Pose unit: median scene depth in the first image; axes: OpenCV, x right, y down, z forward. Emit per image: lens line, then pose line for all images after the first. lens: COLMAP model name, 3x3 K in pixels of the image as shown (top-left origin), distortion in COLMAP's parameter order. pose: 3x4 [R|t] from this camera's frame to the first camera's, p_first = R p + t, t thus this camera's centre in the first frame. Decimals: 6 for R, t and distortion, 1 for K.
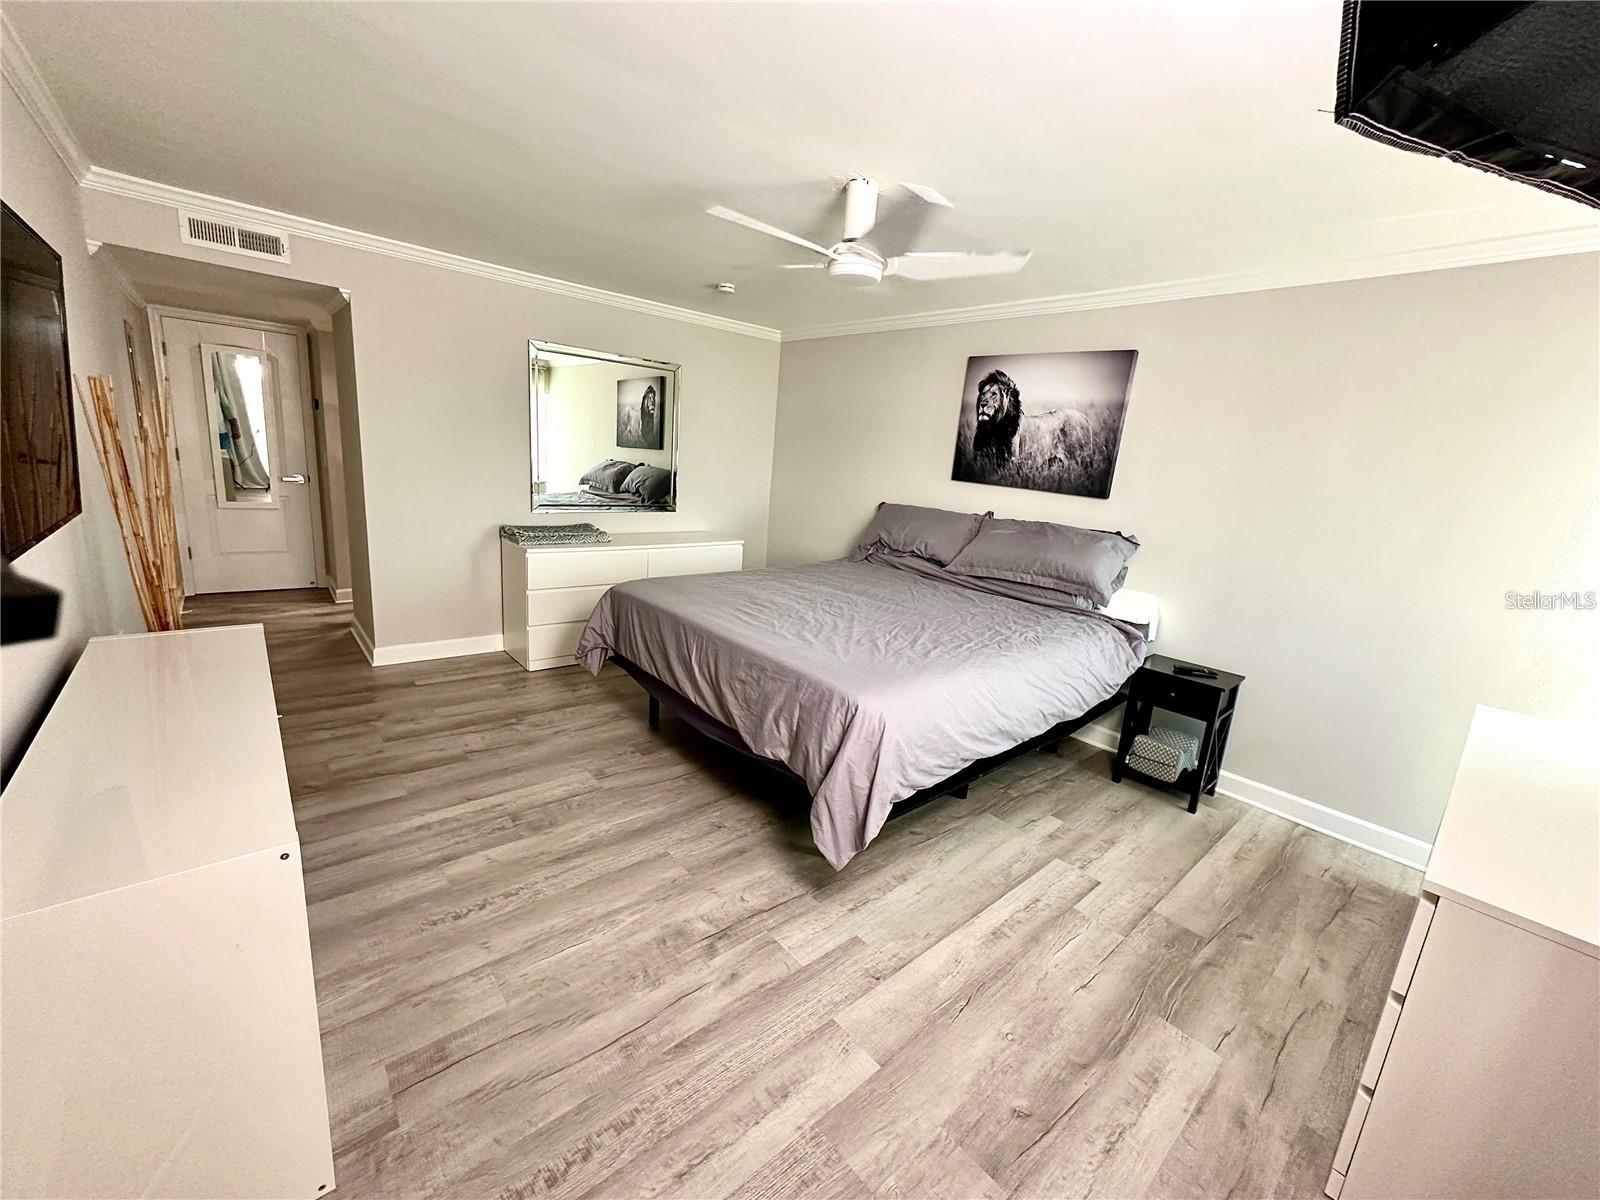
lens RADIAL K [[641.2, 0, 798.0], [0, 641.2, 595.7], [0, 0, 1]] dist [-0.002659, 0.000781]
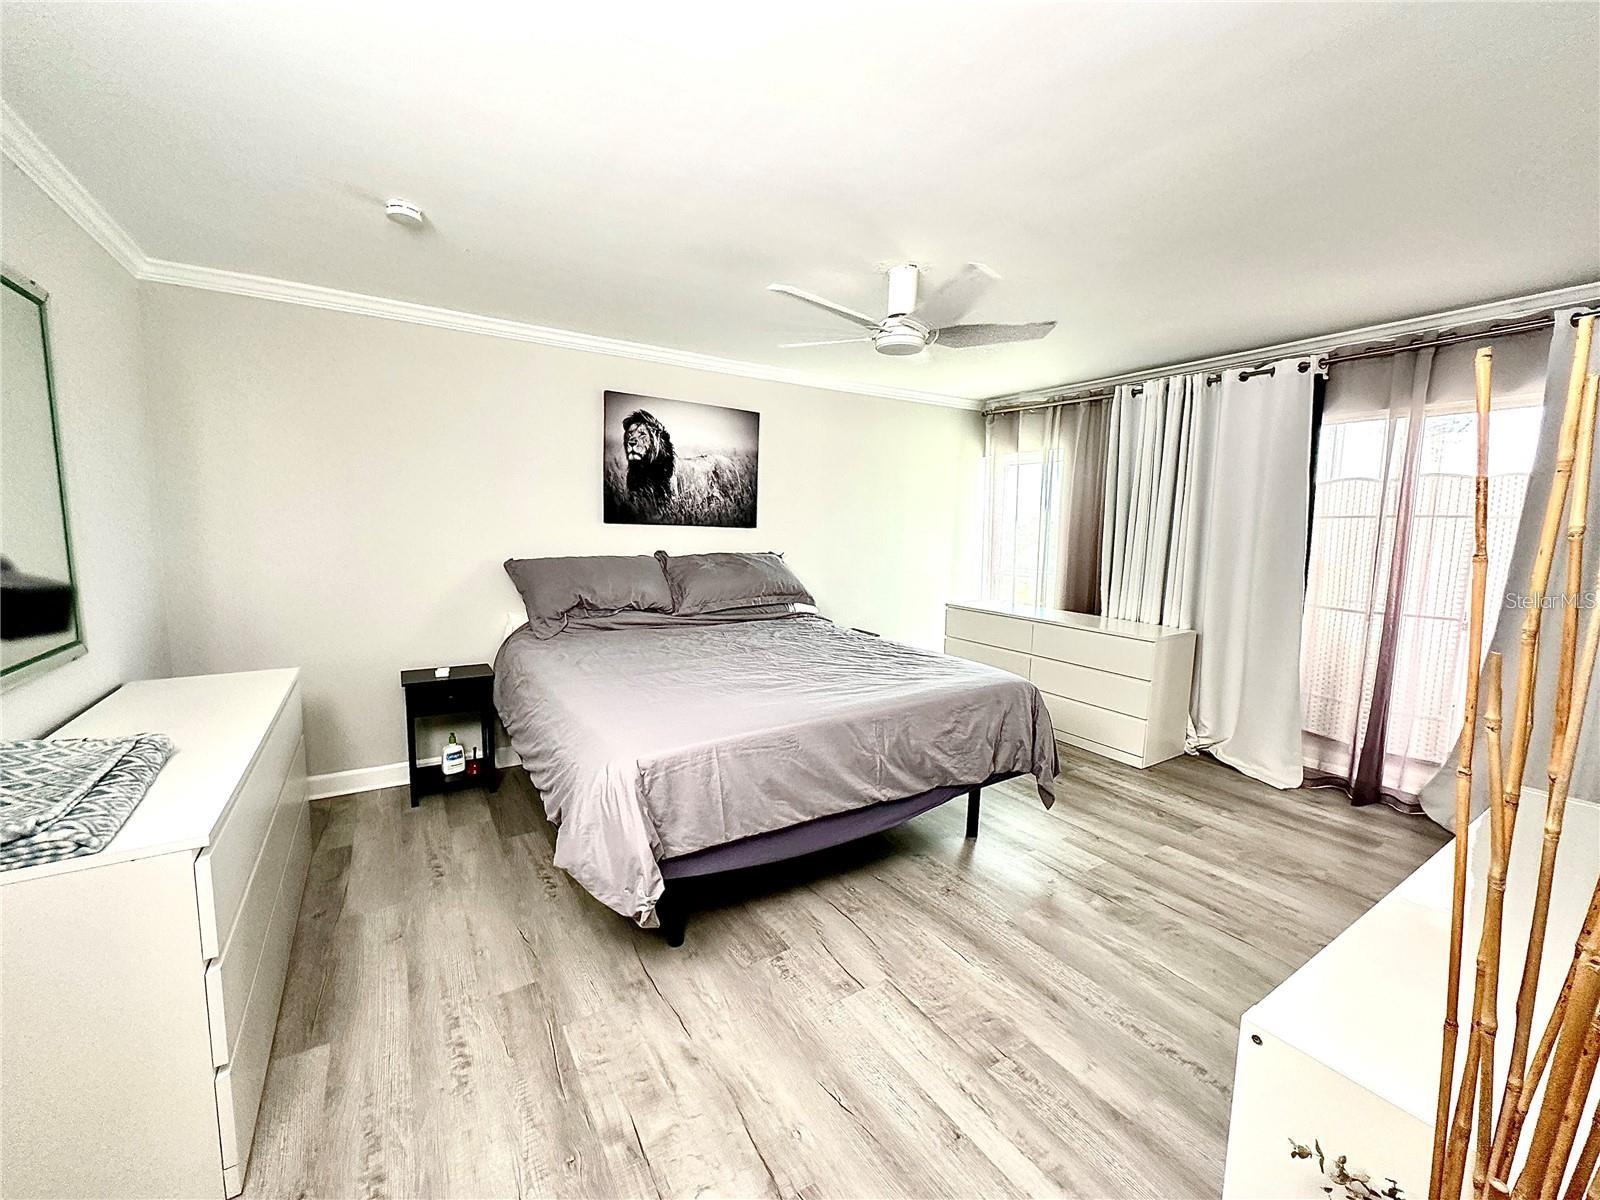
lens RADIAL K [[641.2, 0, 798.9], [0, 641.2, 598.5], [0, 0, 1]] dist [-0.002659, 0.000781]
pose [[0.141754, -0.189566, 0.971581, -0.690789], [0.209992, 0.964913, 0.157627, -0.180741], [-0.967372, 0.181680, 0.176588, 0.659941]]
